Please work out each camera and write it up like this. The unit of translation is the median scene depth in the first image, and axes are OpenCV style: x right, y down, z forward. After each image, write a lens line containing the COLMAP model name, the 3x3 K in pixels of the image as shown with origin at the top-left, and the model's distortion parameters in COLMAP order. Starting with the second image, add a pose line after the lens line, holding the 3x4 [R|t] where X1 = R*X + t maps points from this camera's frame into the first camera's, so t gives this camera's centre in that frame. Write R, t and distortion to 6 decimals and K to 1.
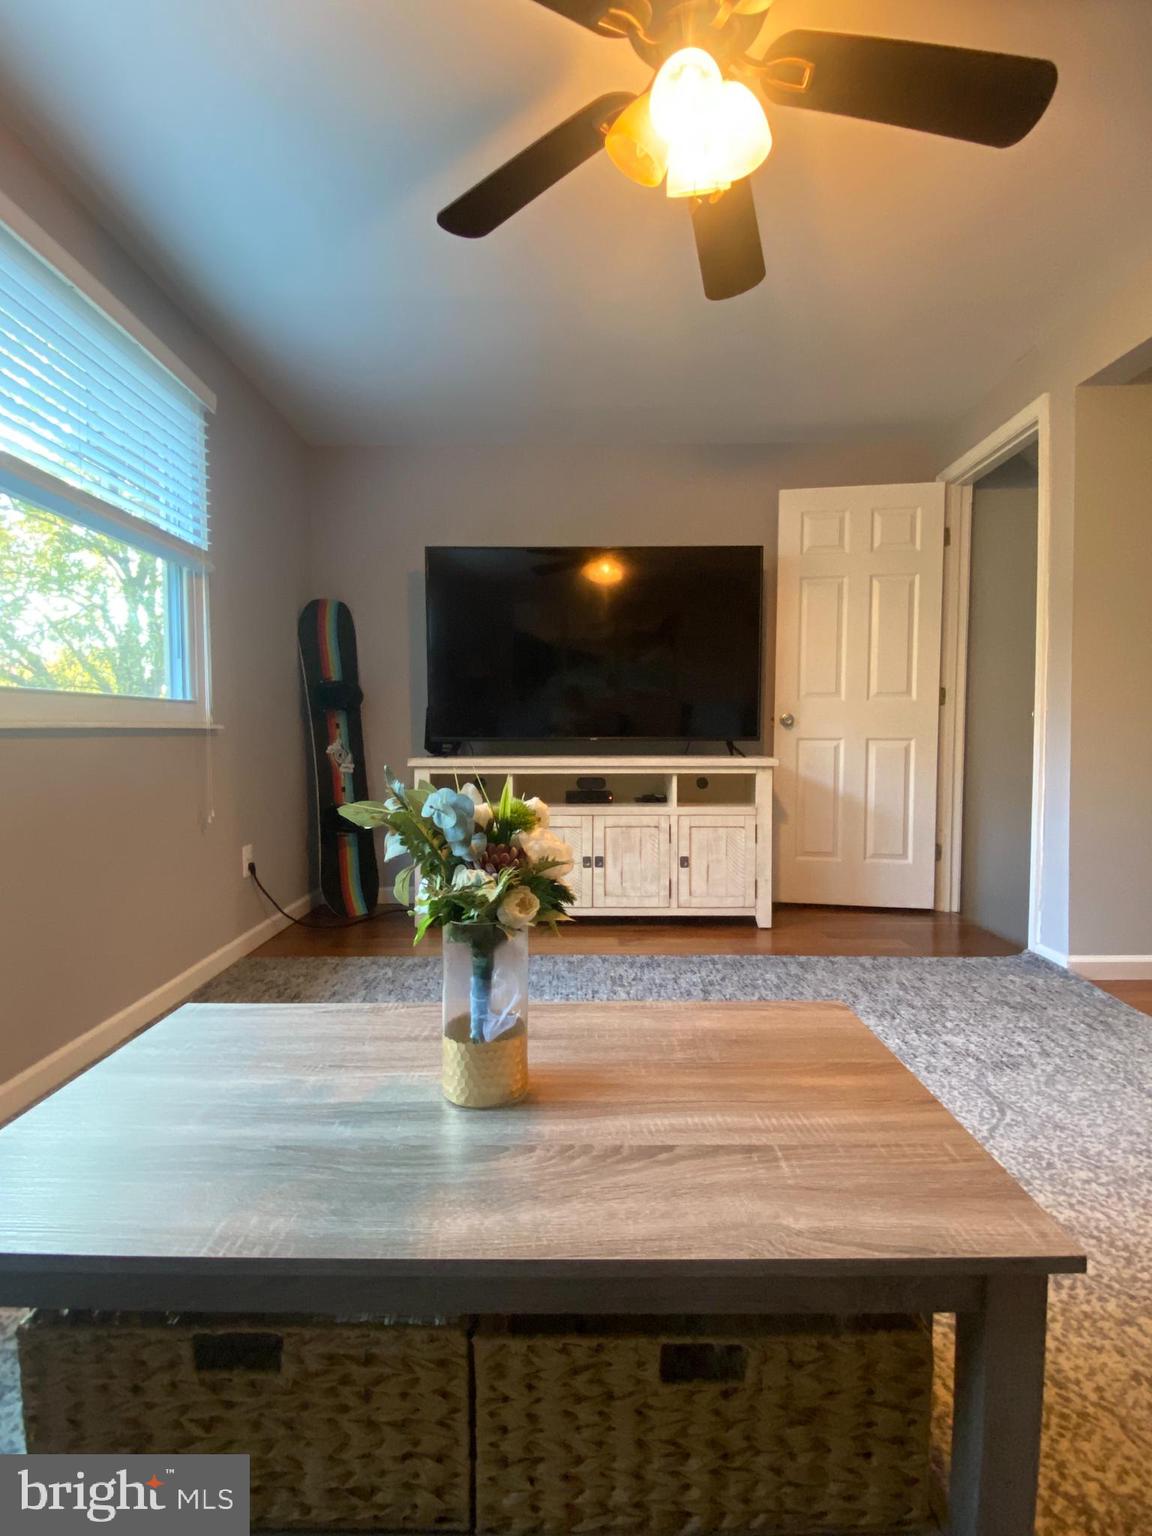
lens RADIAL K [[736.0, 0, 576.0], [0, 736.0, 768.0], [0, 0, 1]] dist [0.000879, -0.000001]
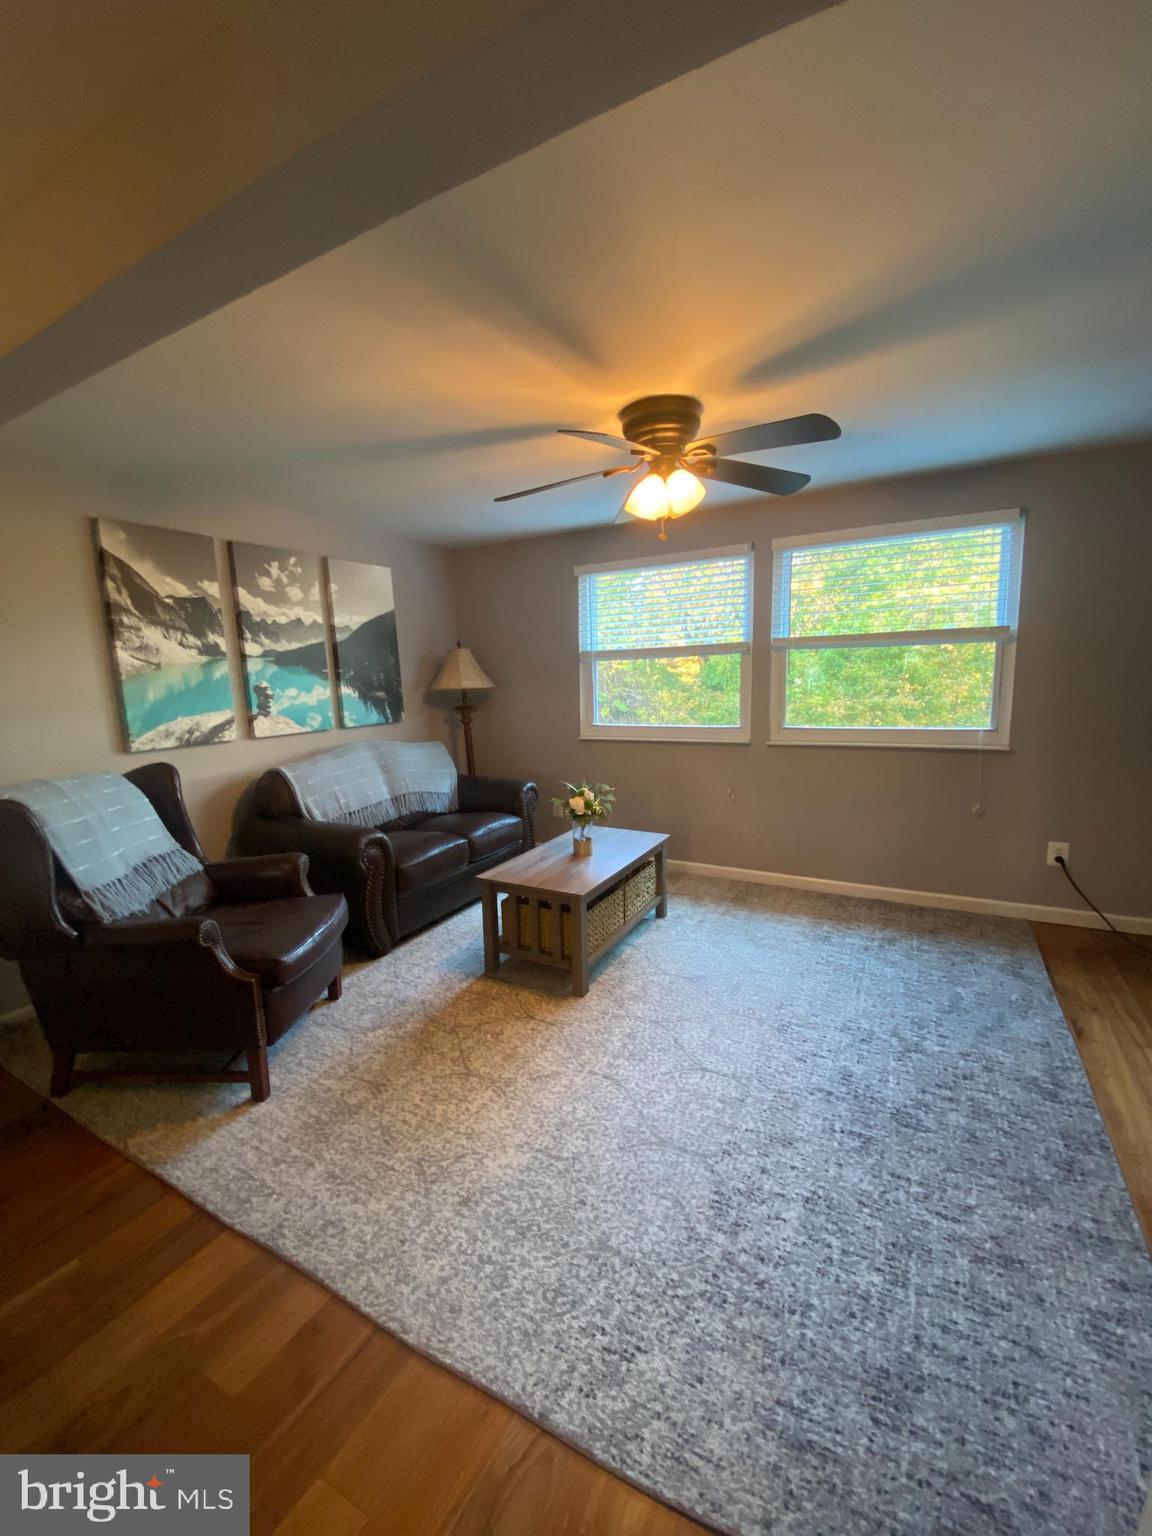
lens RADIAL K [[631.1, 0, 575.8], [0, 631.1, 758.9], [0, 0, 1]] dist [0.038875, -0.030671]
pose [[-0.482101, 0.141930, -0.864543, 1.096968], [-0.012769, 0.985548, 0.168916, -0.262749], [0.876023, 0.092474, -0.473321, 0.975967]]
